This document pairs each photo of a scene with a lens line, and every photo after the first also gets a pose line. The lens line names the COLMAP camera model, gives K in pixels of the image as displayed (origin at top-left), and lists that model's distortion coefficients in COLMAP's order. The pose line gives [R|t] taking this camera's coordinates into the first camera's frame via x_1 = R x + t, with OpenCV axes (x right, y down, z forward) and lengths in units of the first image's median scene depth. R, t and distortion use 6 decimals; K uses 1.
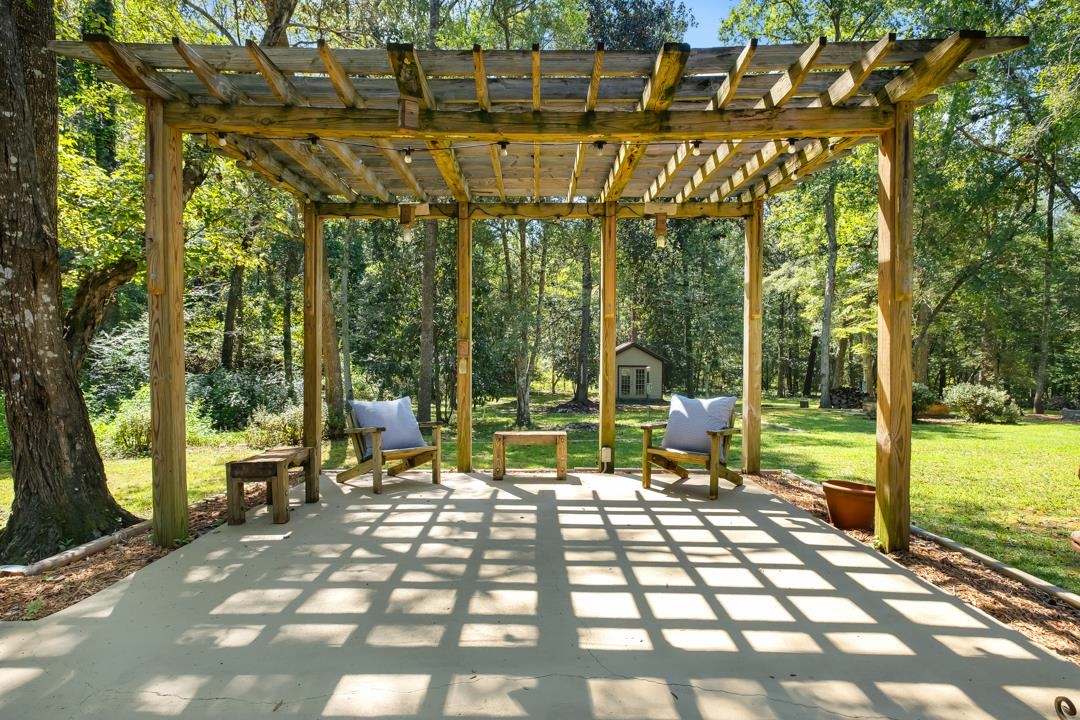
lens RADIAL K [[575.2, 0, 540.0], [0, 575.2, 360.0], [0, 0, 1]] dist [-0.001661, 0.000335]
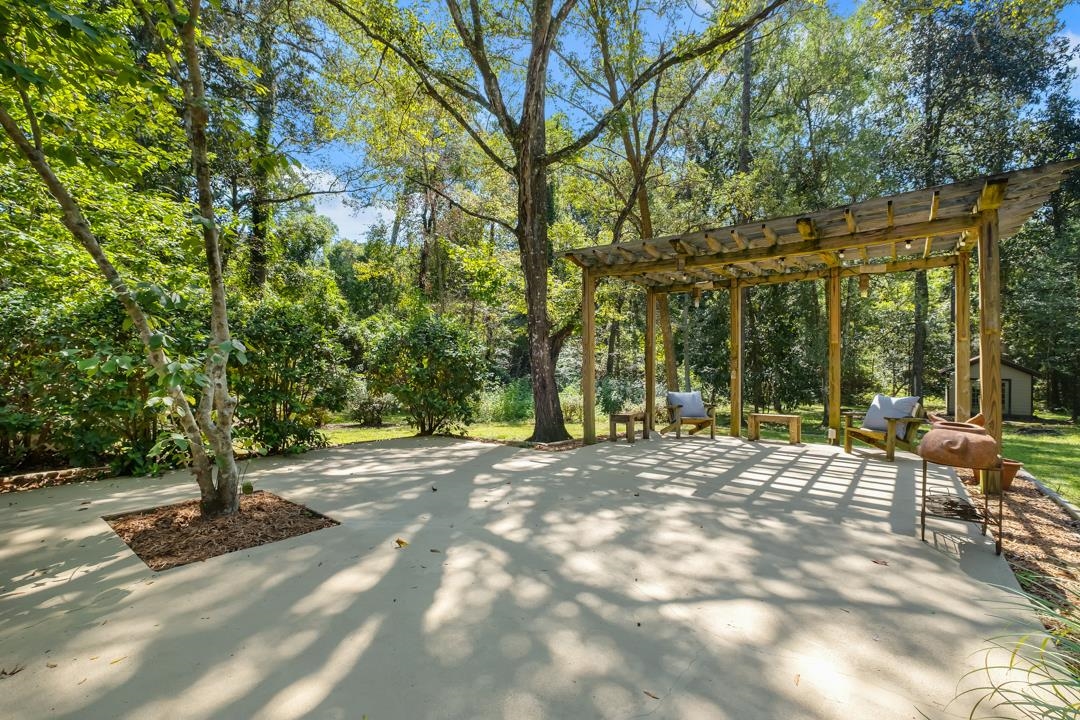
lens RADIAL K [[472.4, 0, 537.6], [0, 472.4, 359.5], [0, 0, 1]] dist [-0.007365, -0.000084]
pose [[0.795864, -0.009126, -0.605407, 0.103759], [-0.006350, 0.999706, -0.023418, 0.001240], [0.605443, 0.022482, 0.795571, -0.191960]]
